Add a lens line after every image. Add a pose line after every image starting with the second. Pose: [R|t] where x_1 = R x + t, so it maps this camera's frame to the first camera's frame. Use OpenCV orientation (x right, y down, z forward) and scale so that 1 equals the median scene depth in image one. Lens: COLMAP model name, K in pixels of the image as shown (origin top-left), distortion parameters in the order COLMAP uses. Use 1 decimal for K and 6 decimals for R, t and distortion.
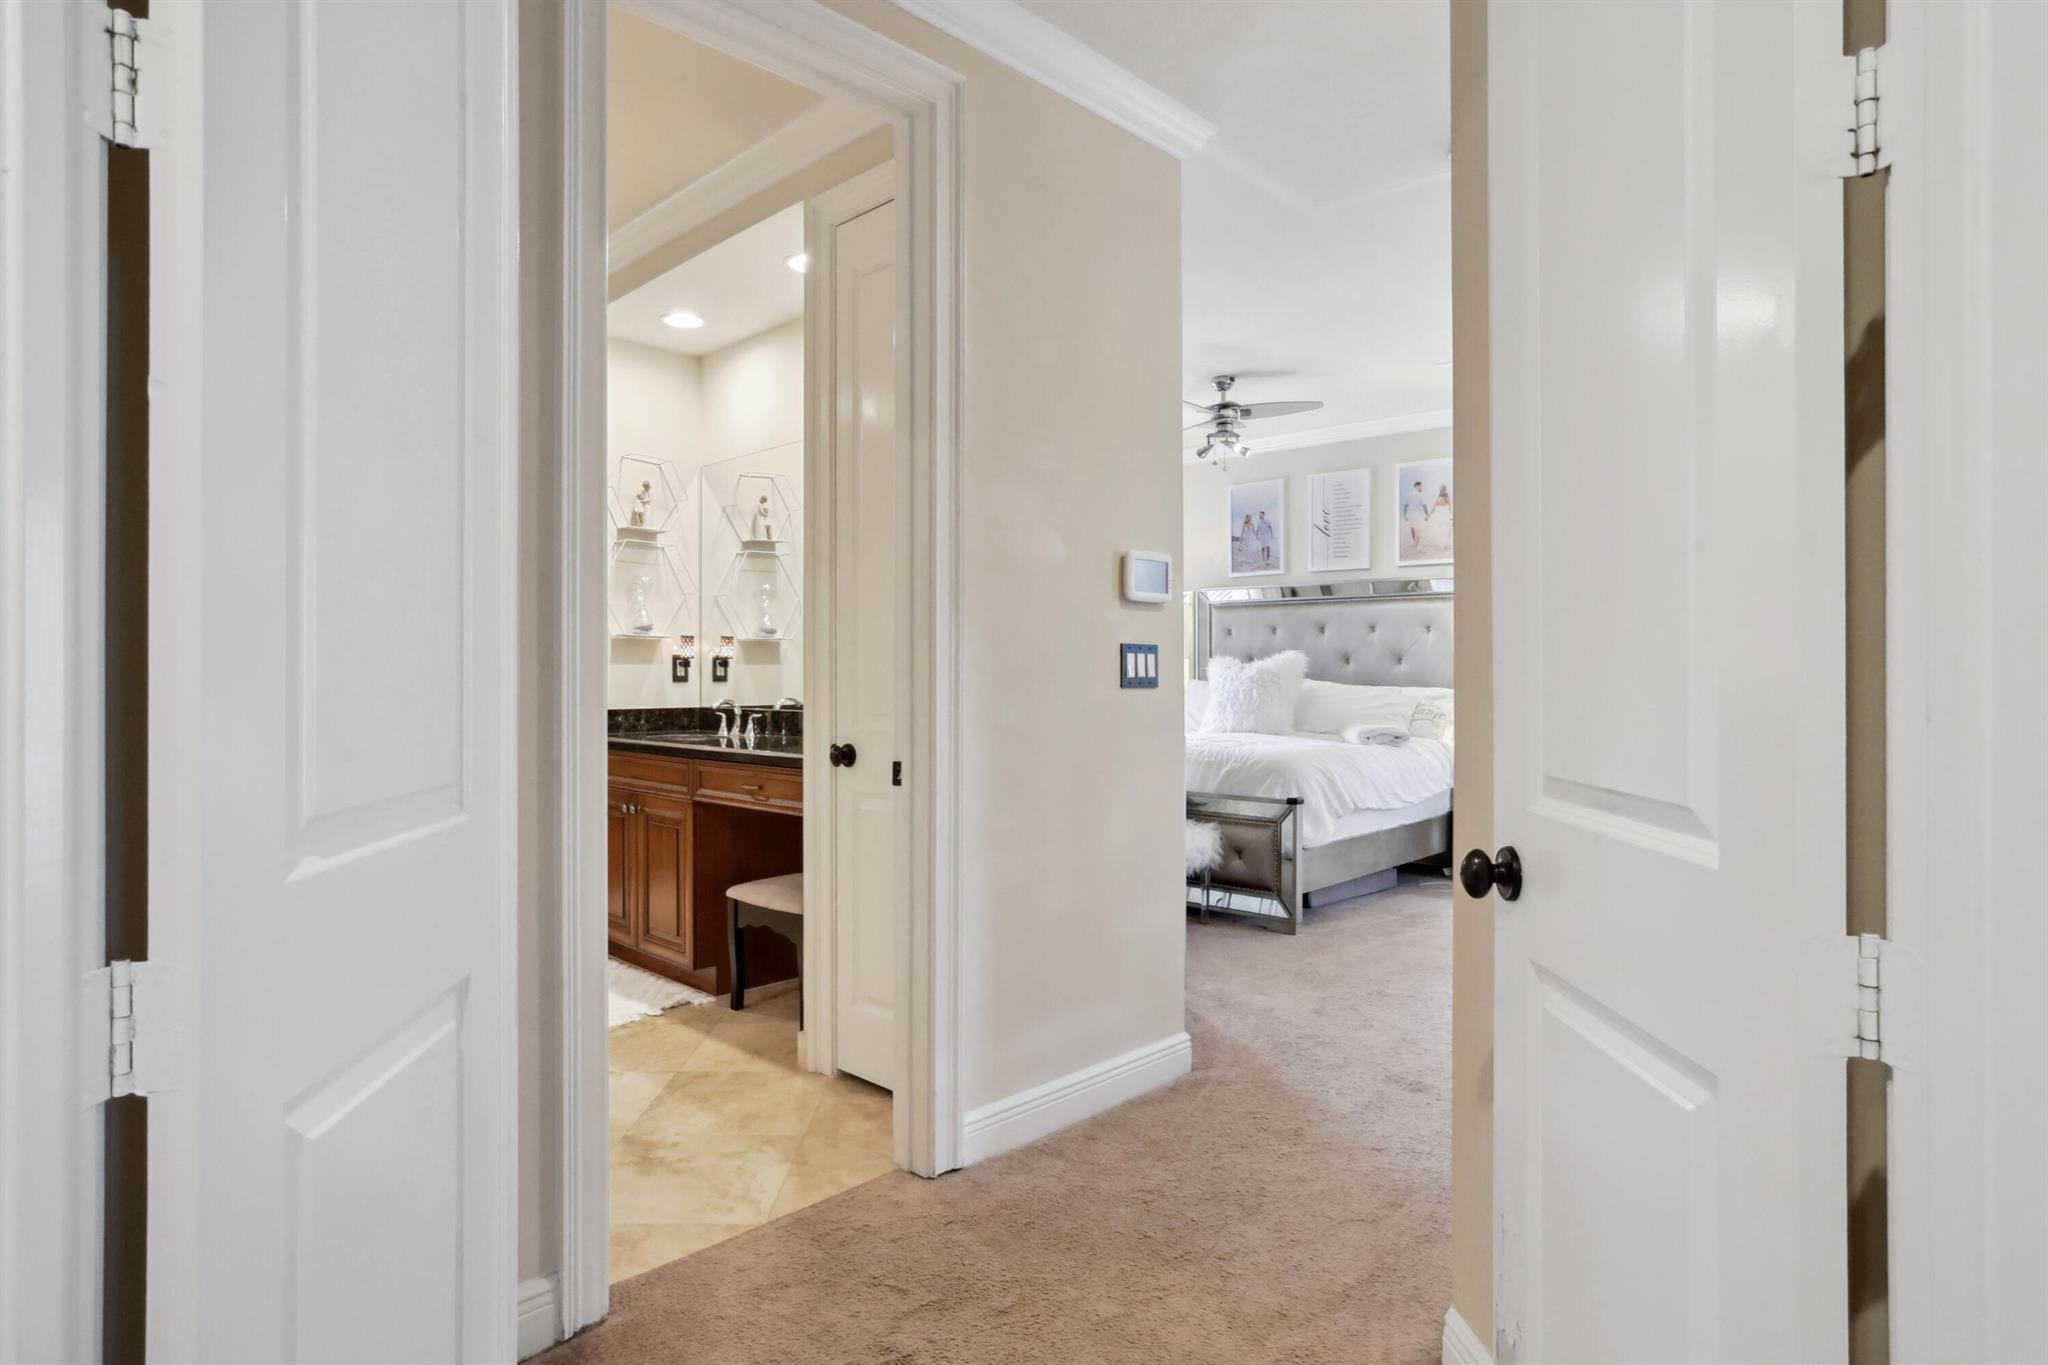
lens RADIAL K [[1120.0, 0, 1017.8], [0, 1120.0, 651.9], [0, 0, 1]] dist [0.001790, 0.000110]
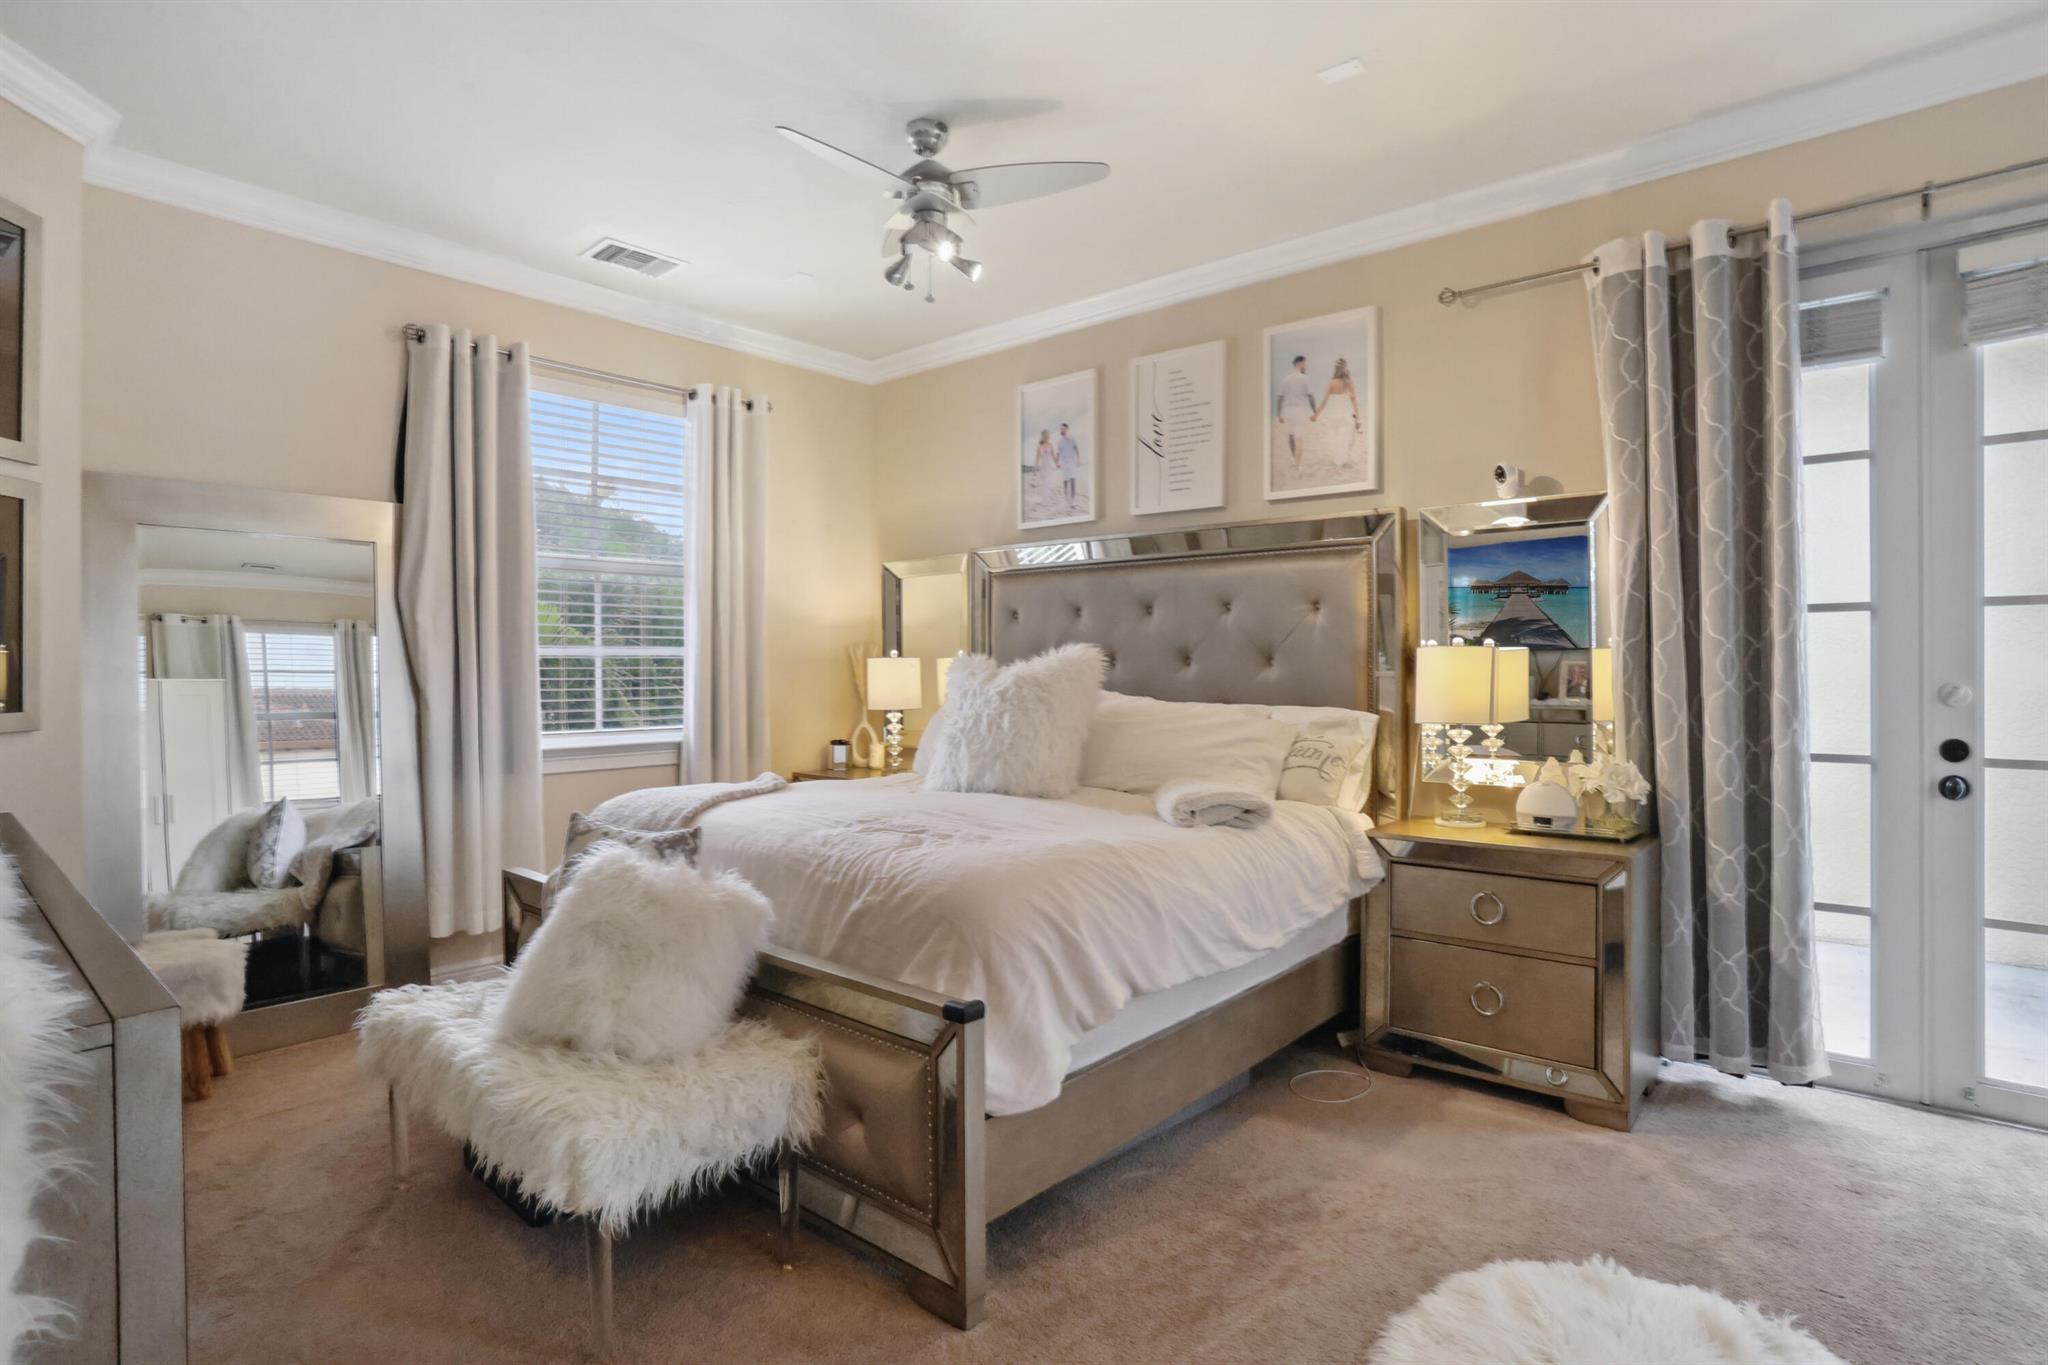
lens RADIAL K [[1107.2, 0, 1030.8], [0, 1107.2, 655.5], [0, 0, 1]] dist [-0.002416, -0.000158]
pose [[0.997670, -0.003957, 0.068110, 0.185532], [0.003530, 0.999973, 0.006396, 0.001199], [-0.068133, -0.006141, 0.997657, 0.451735]]
